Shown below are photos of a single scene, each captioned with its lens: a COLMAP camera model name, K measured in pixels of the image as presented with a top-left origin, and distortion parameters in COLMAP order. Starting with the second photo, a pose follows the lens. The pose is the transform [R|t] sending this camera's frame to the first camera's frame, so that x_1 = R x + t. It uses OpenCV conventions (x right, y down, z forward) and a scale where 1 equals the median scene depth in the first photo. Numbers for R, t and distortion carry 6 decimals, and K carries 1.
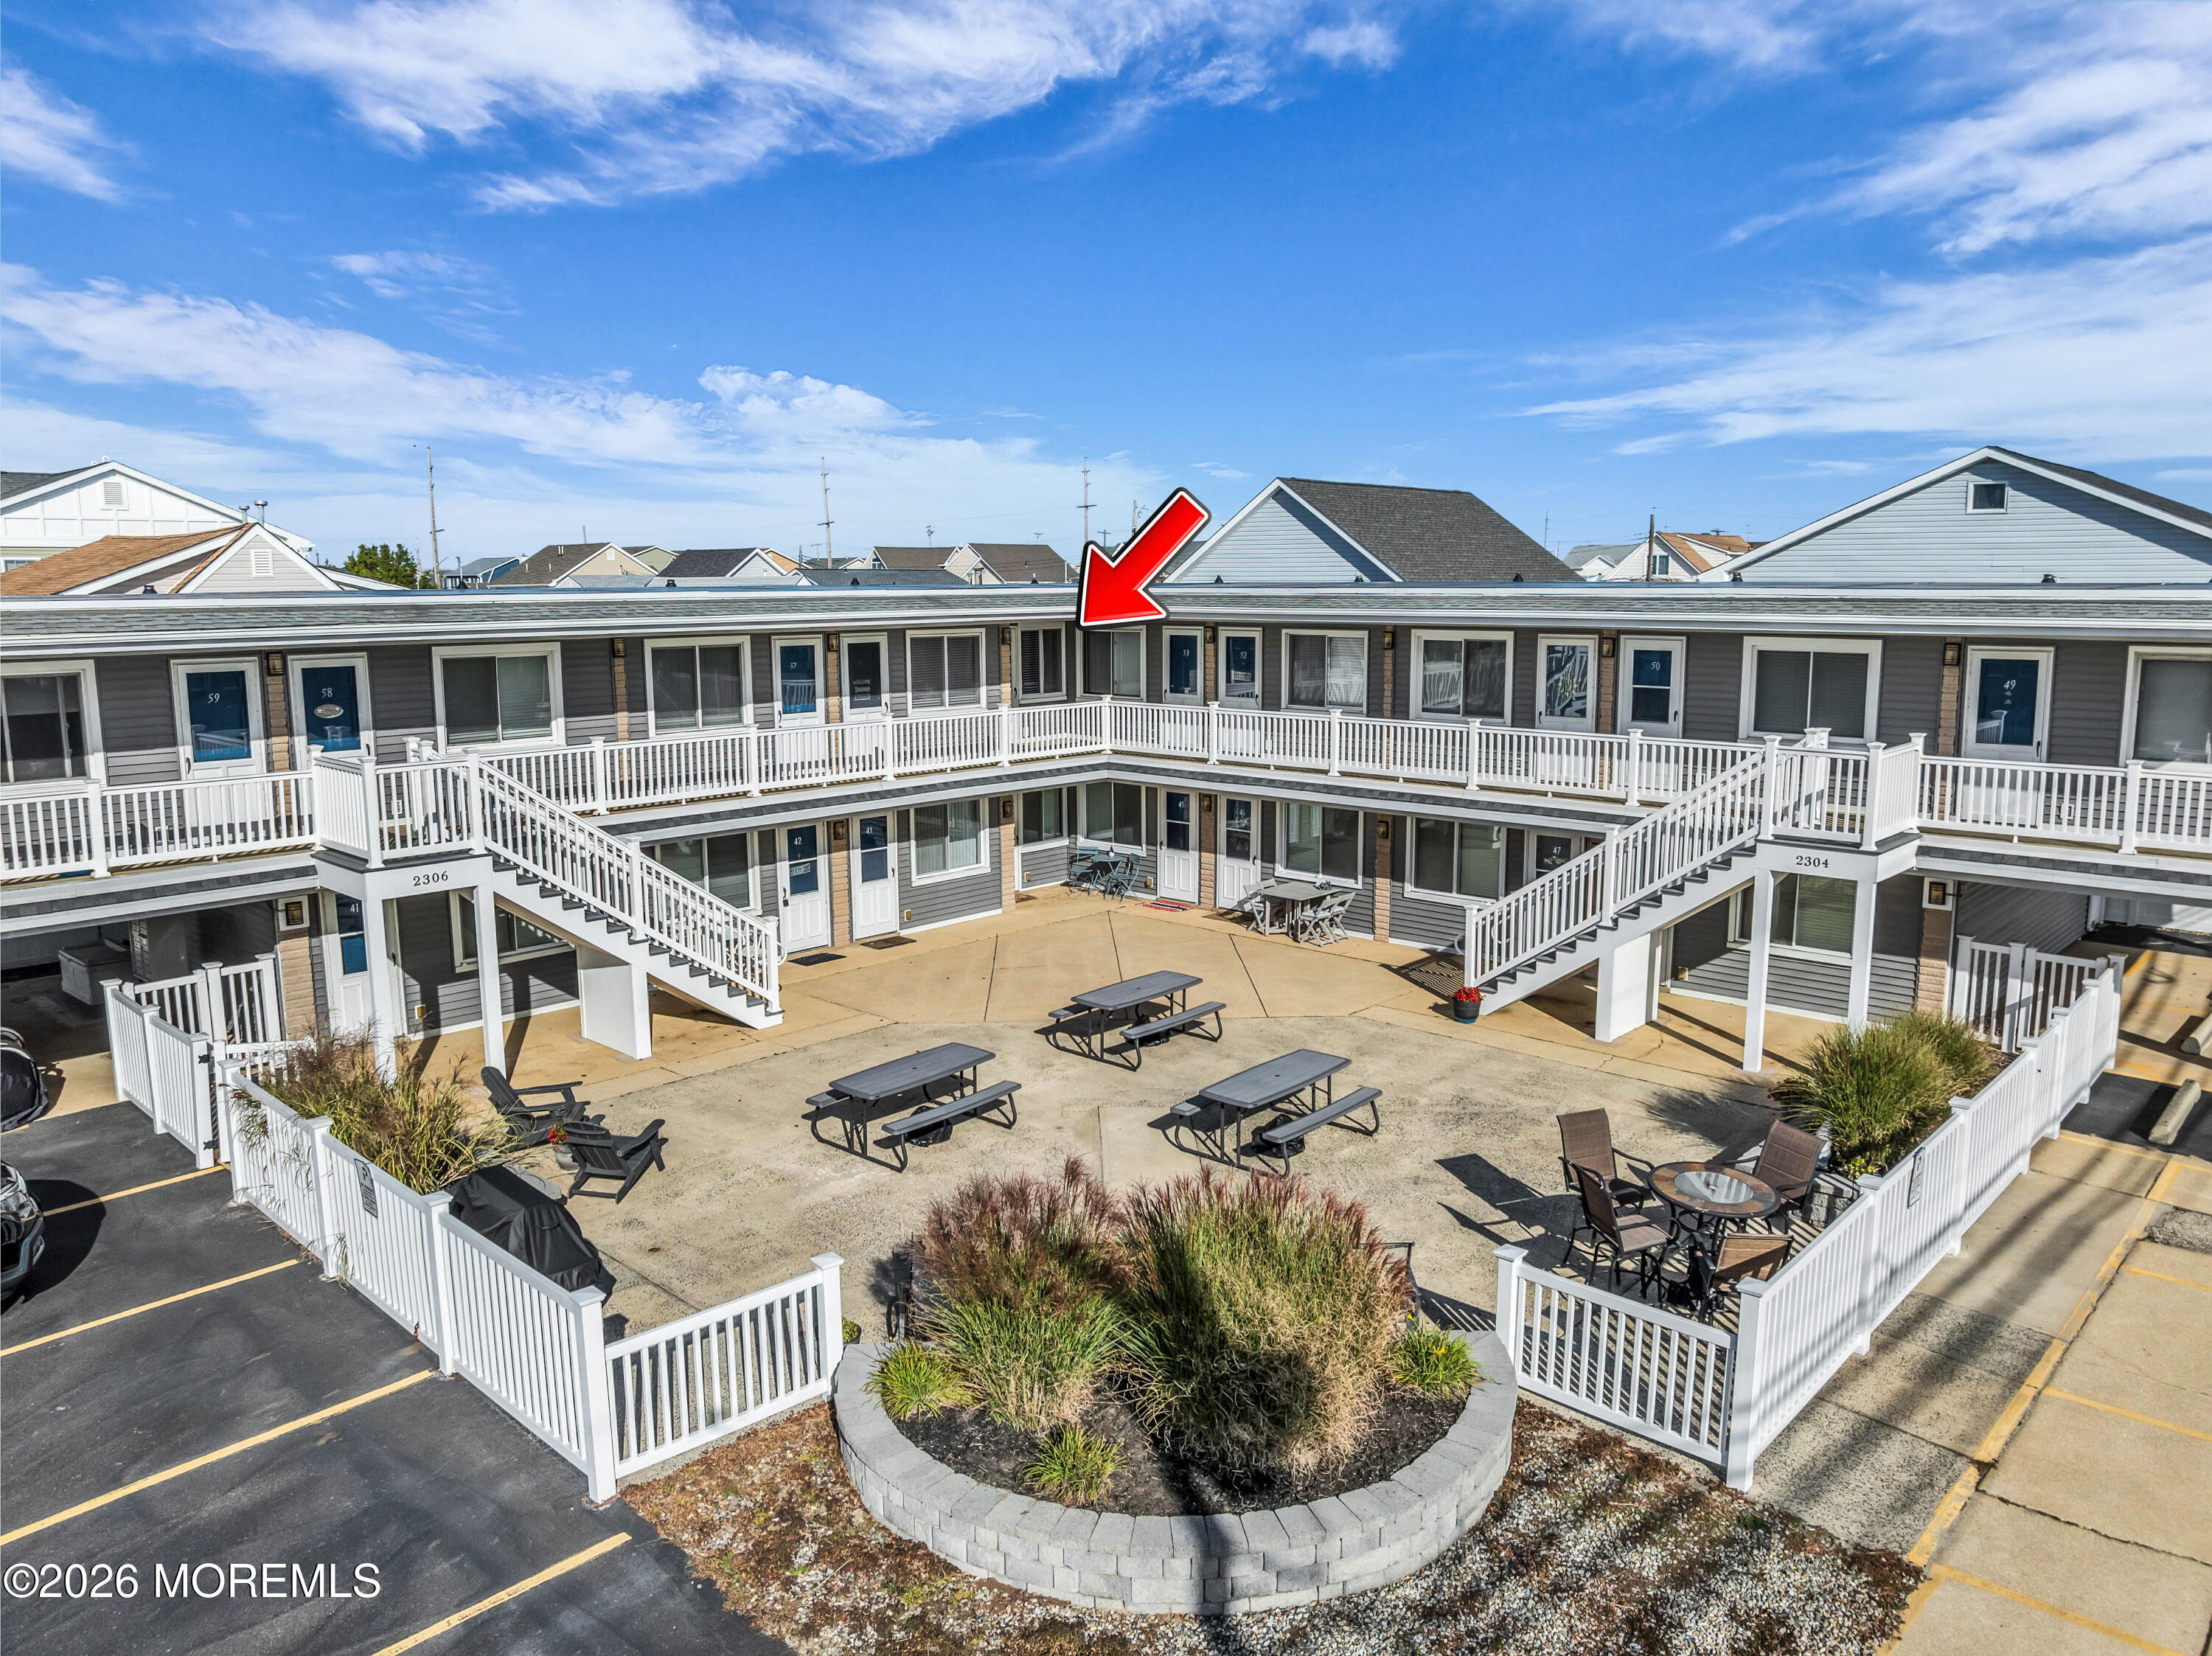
lens RADIAL K [[1552.9, 0, 1101.2], [0, 1552.9, 826.9], [0, 0, 1]] dist [-0.030861, -0.005920]
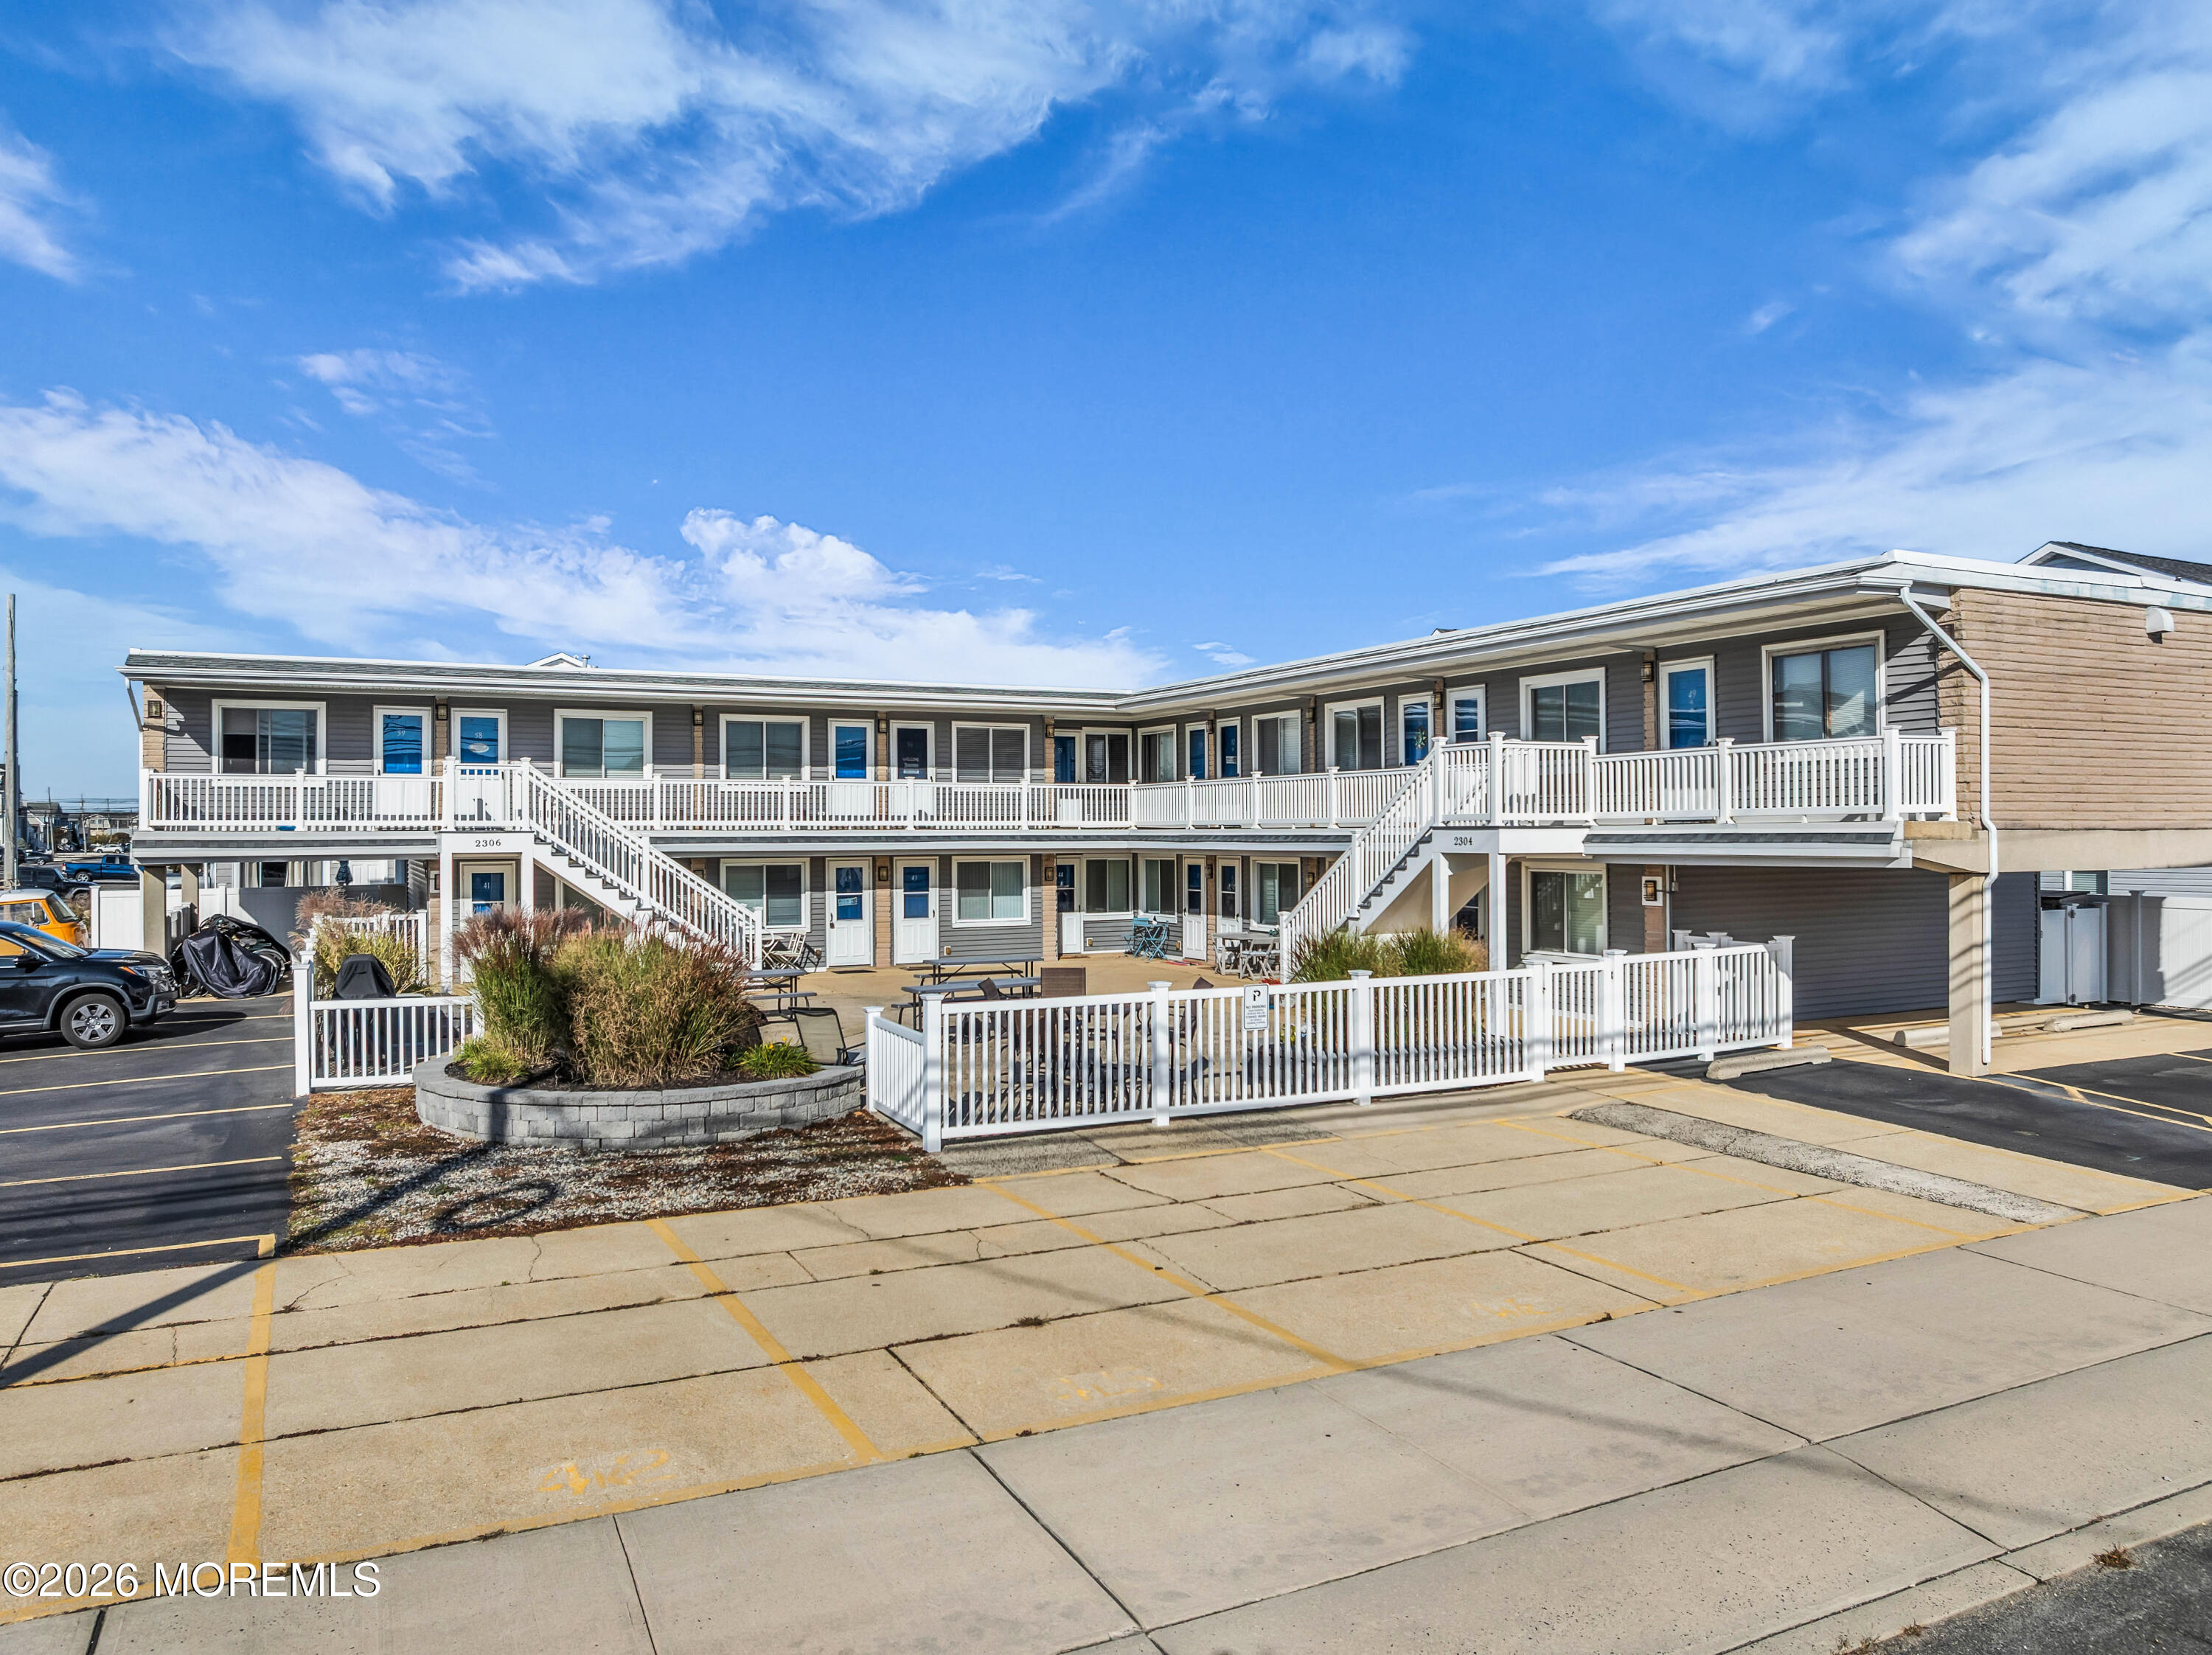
lens RADIAL K [[1552.8, 0, 1101.2], [0, 1552.8, 826.4], [0, 0, 1]] dist [-0.030861, -0.005920]
pose [[0.938769, 0.004431, -0.344519, 0.434879], [-0.058474, 0.987461, -0.146634, 0.140682], [0.339550, 0.157801, 0.927257, -0.113582]]
